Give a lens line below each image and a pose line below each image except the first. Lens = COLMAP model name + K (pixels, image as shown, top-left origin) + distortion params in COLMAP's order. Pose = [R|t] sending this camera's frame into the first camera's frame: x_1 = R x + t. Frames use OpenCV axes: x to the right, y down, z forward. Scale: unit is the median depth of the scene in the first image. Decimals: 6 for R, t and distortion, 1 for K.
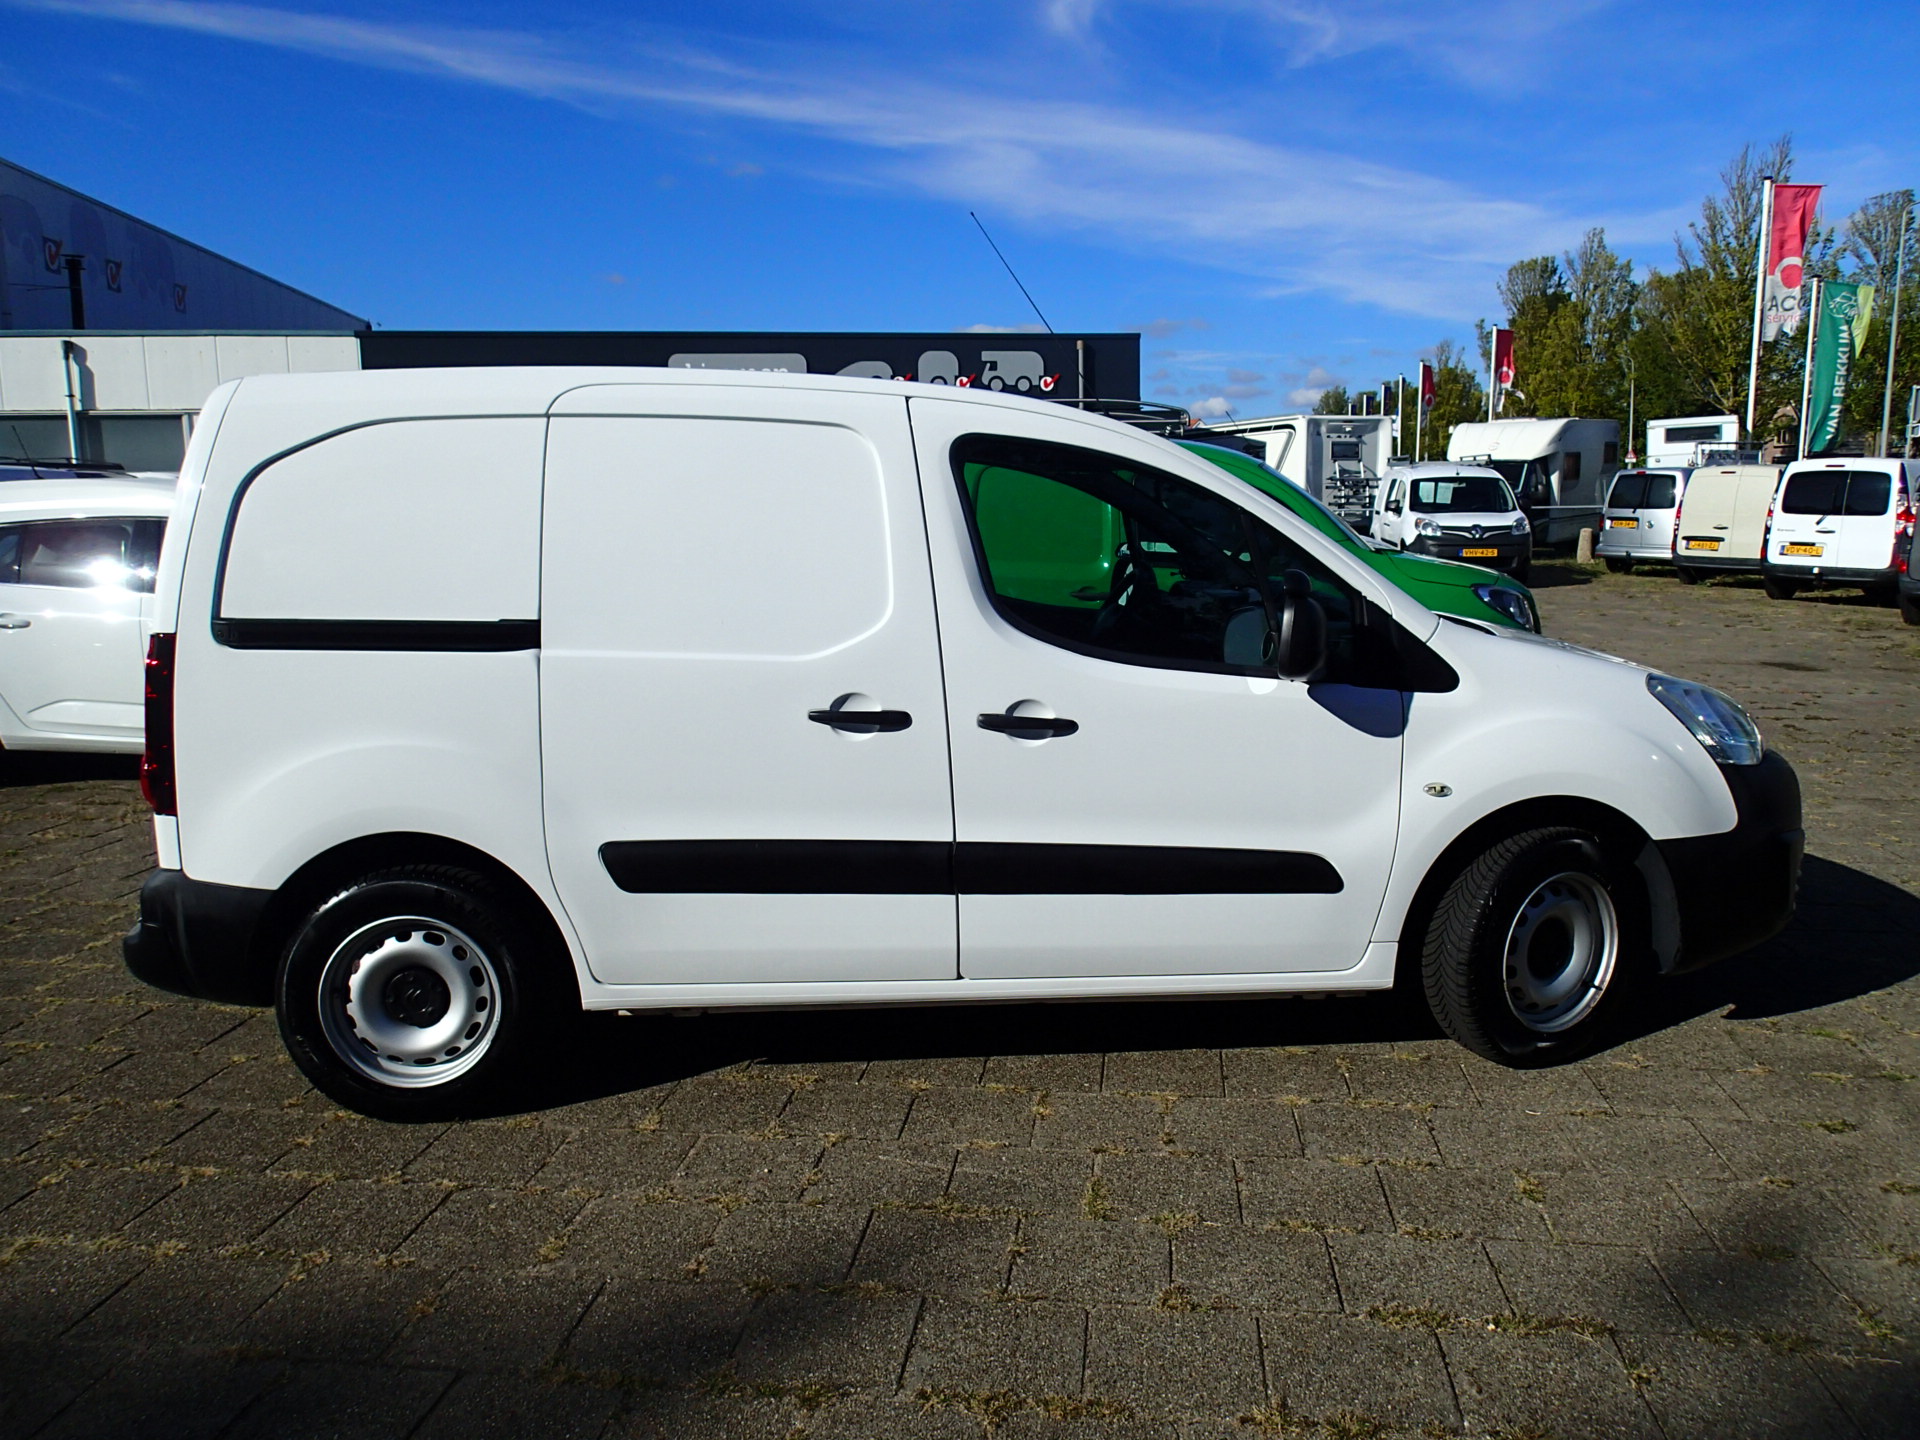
lens RADIAL K [[1425.6, 0, 972.9], [0, 1425.6, 725.3], [0, 0, 1]] dist [-0.001592, 0.000600]
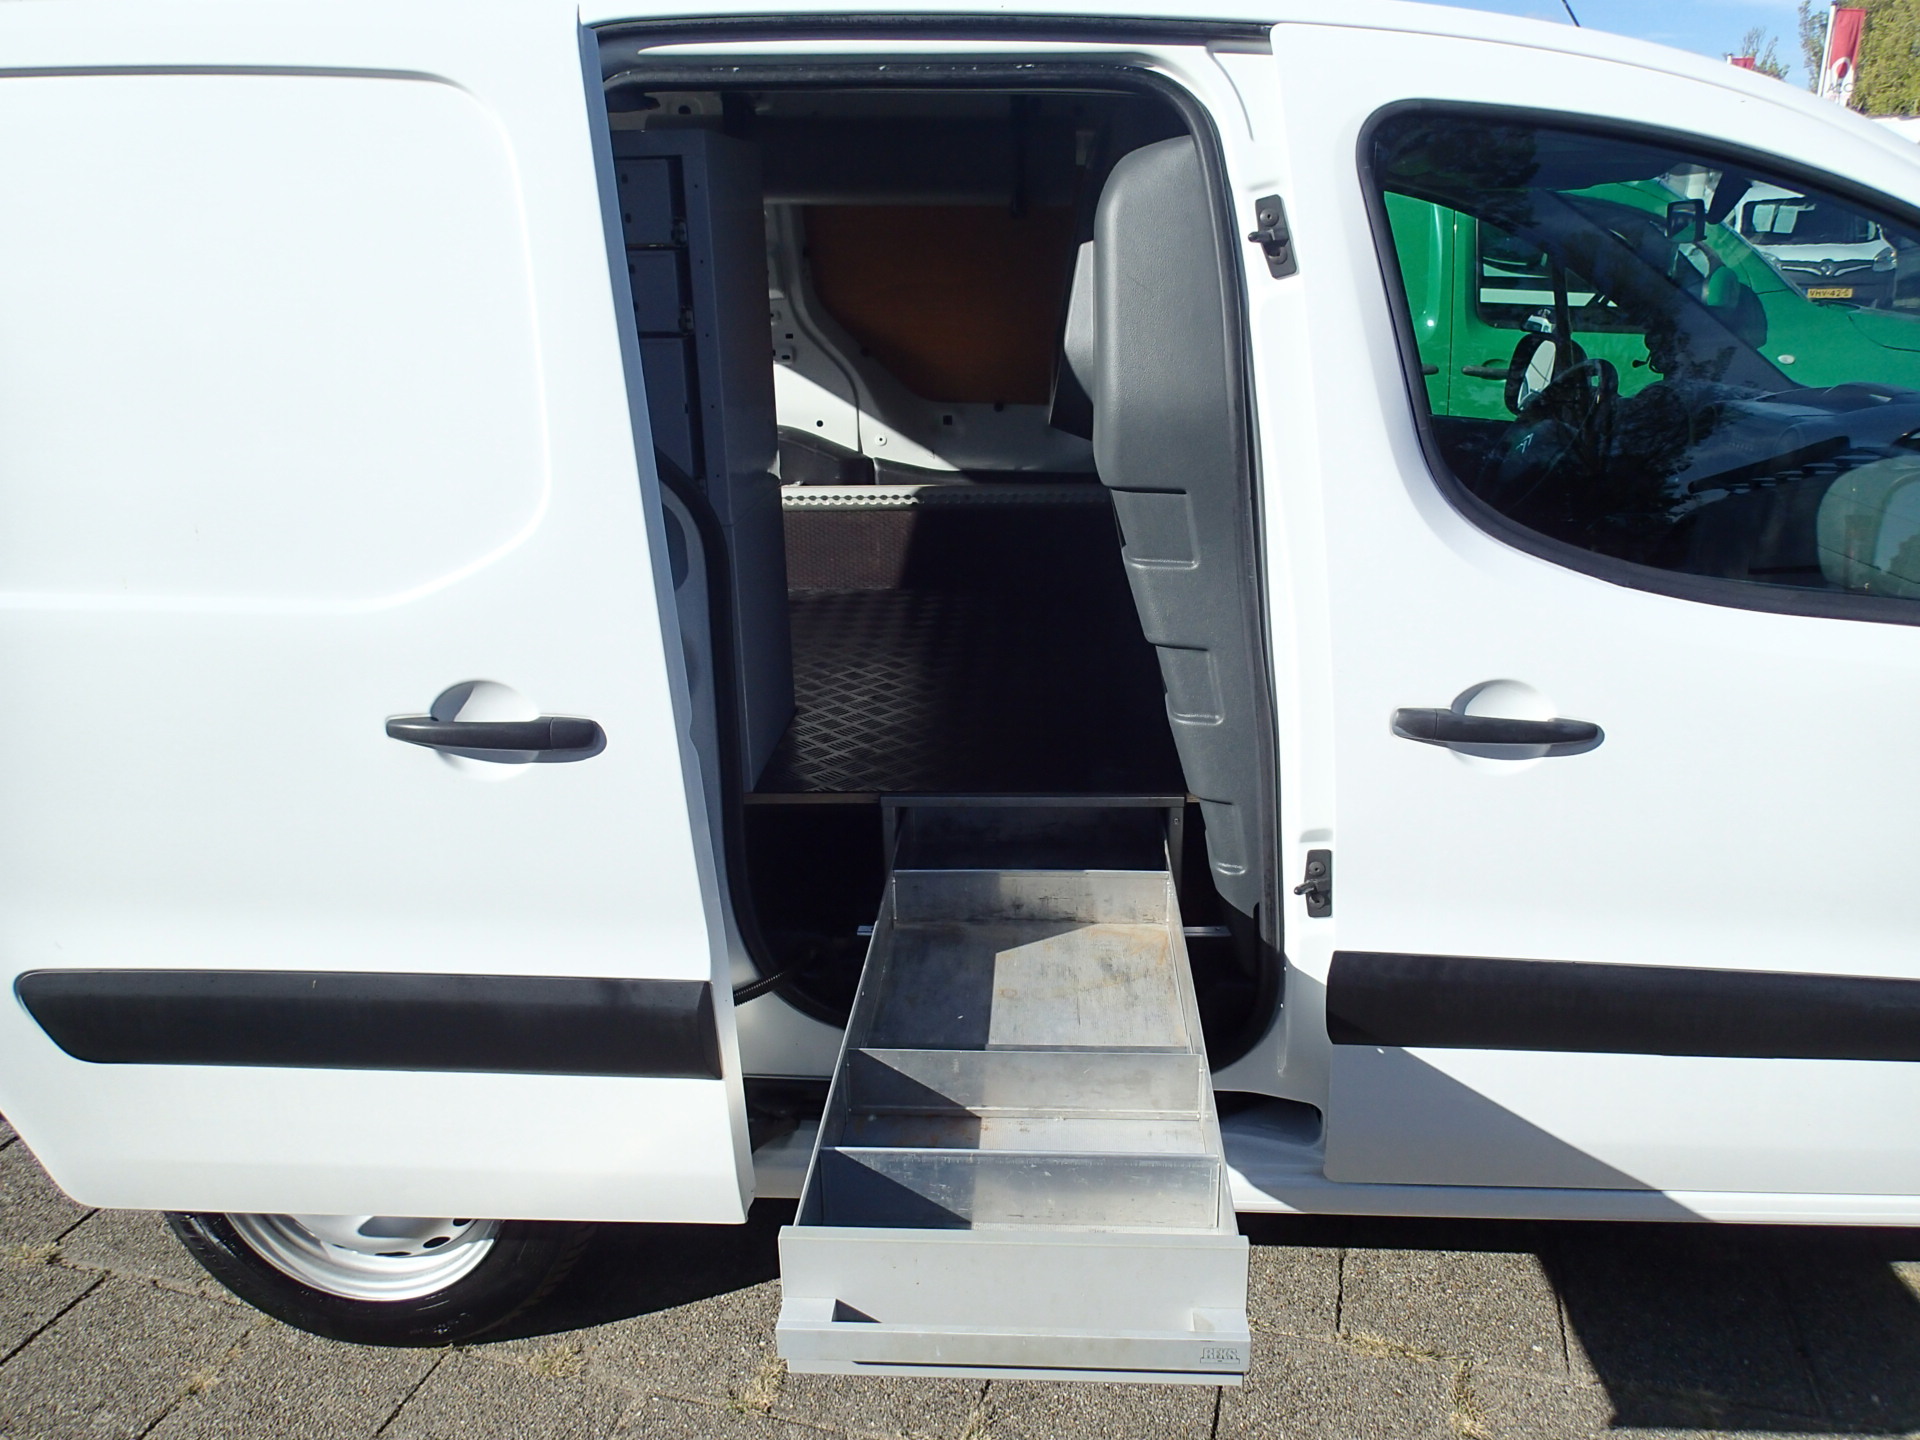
lens RADIAL K [[1425.3, 0, 990.3], [0, 1425.3, 732.8], [0, 0, 1]] dist [0.001647, -0.011076]
pose [[0.990892, 0.030642, -0.131126, -0.065444], [-0.006817, 0.983932, 0.178414, -0.081155], [0.134486, -0.175895, 0.975179, 0.475299]]
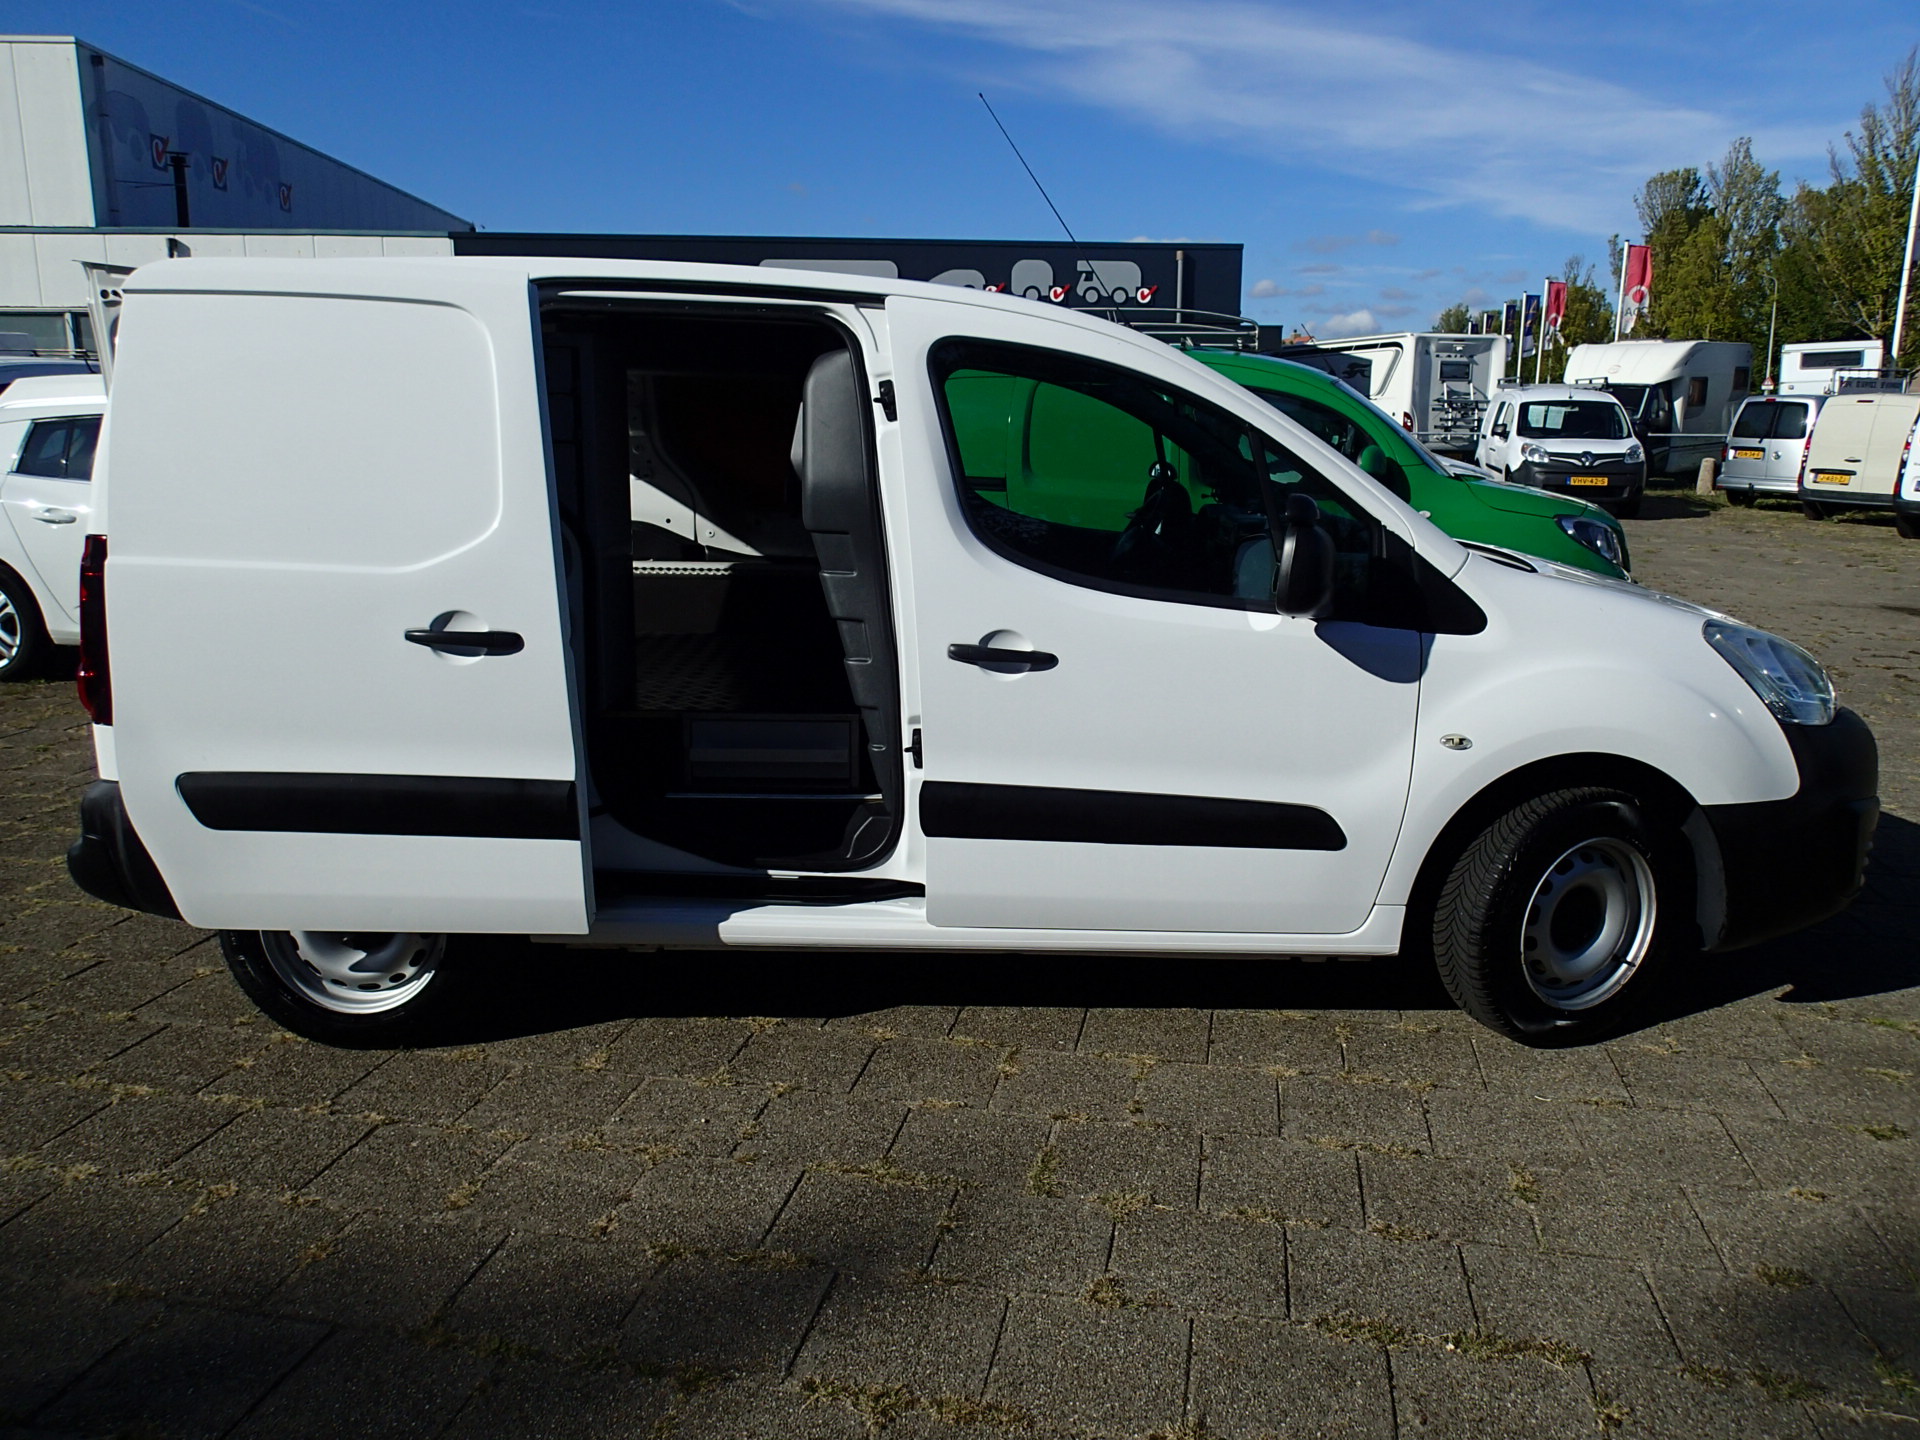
lens RADIAL K [[1425.6, 0, 973.5], [0, 1425.6, 723.7], [0, 0, 1]] dist [-0.001592, 0.000600]
pose [[0.997228, 0.034074, -0.066141, 0.077658], [-0.030275, 0.997880, 0.057617, -0.009368], [0.067964, -0.055455, 0.996145, 0.074236]]
